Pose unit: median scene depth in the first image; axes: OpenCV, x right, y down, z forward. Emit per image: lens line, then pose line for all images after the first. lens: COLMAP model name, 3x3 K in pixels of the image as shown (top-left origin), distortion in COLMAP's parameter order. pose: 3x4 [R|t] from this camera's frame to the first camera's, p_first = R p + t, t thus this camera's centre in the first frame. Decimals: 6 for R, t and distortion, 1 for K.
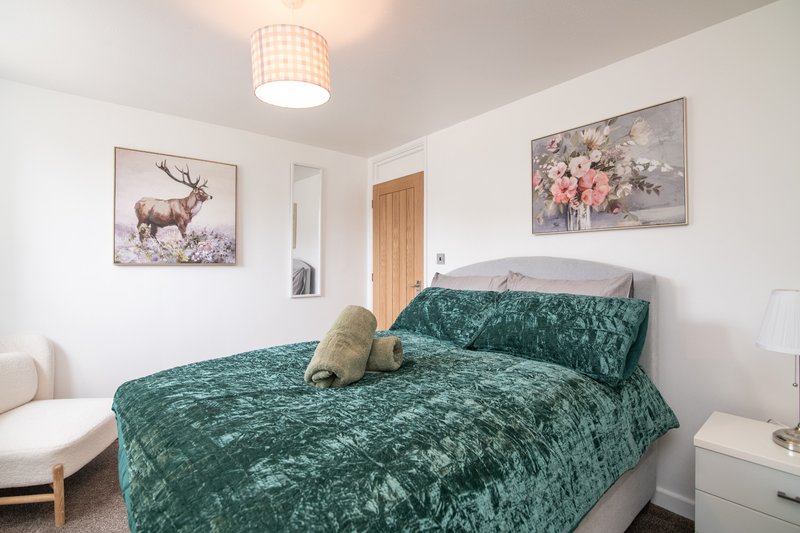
lens RADIAL K [[367.2, 0, 397.9], [0, 367.2, 265.1], [0, 0, 1]] dist [-0.019190, -0.000392]
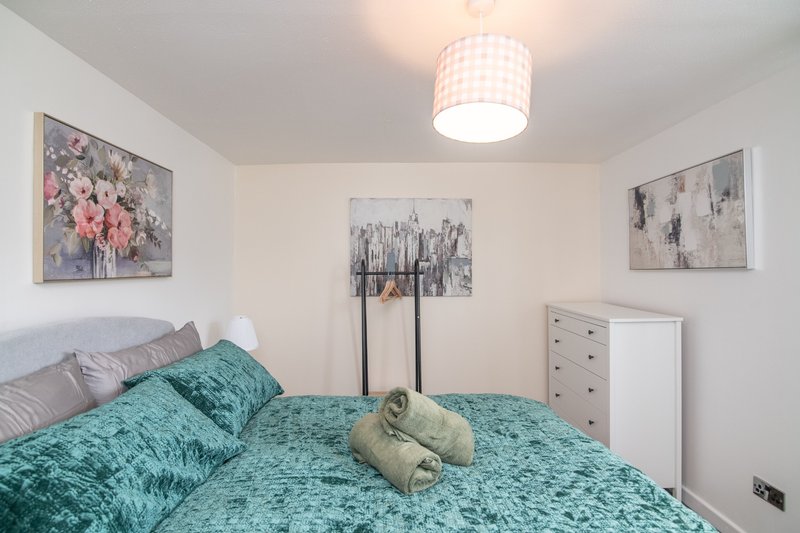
lens RADIAL K [[367.2, 0, 397.9], [0, 367.2, 265.1], [0, 0, 1]] dist [-0.019190, -0.000392]
pose [[-0.794508, 0.006256, 0.607221, -0.452295], [0.003334, 0.999977, -0.005940, -0.118777], [-0.607244, -0.002694, -0.794510, 1.257472]]
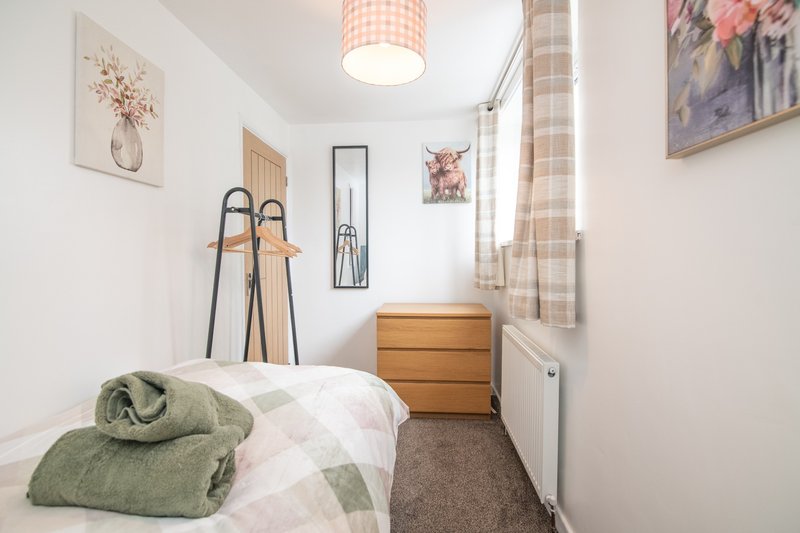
lens RADIAL K [[367.2, 0, 397.9], [0, 367.2, 265.1], [0, 0, 1]] dist [-0.019190, -0.000392]
pose [[0.736876, 0.011199, -0.675935, 0.471597], [0.007993, 0.999649, 0.025276, 0.012992], [0.675980, -0.024028, 0.736528, 0.618630]]
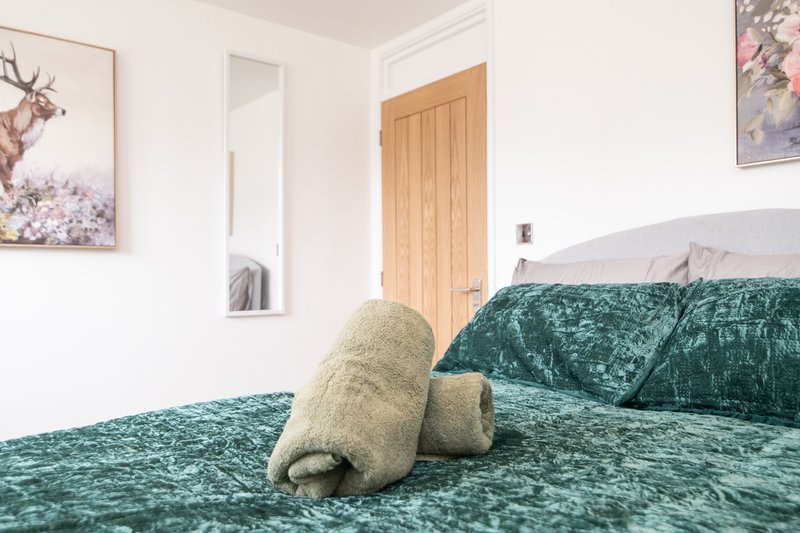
lens RADIAL K [[625.0, 0, 397.8], [0, 625.0, 284.2], [0, 0, 1]] dist [0.000845, 0.003203]
pose [[0.999907, -0.008807, -0.010401, -0.070508], [0.008859, 0.999948, 0.005042, 0.067357], [0.010356, -0.005133, 0.999933, 0.215464]]
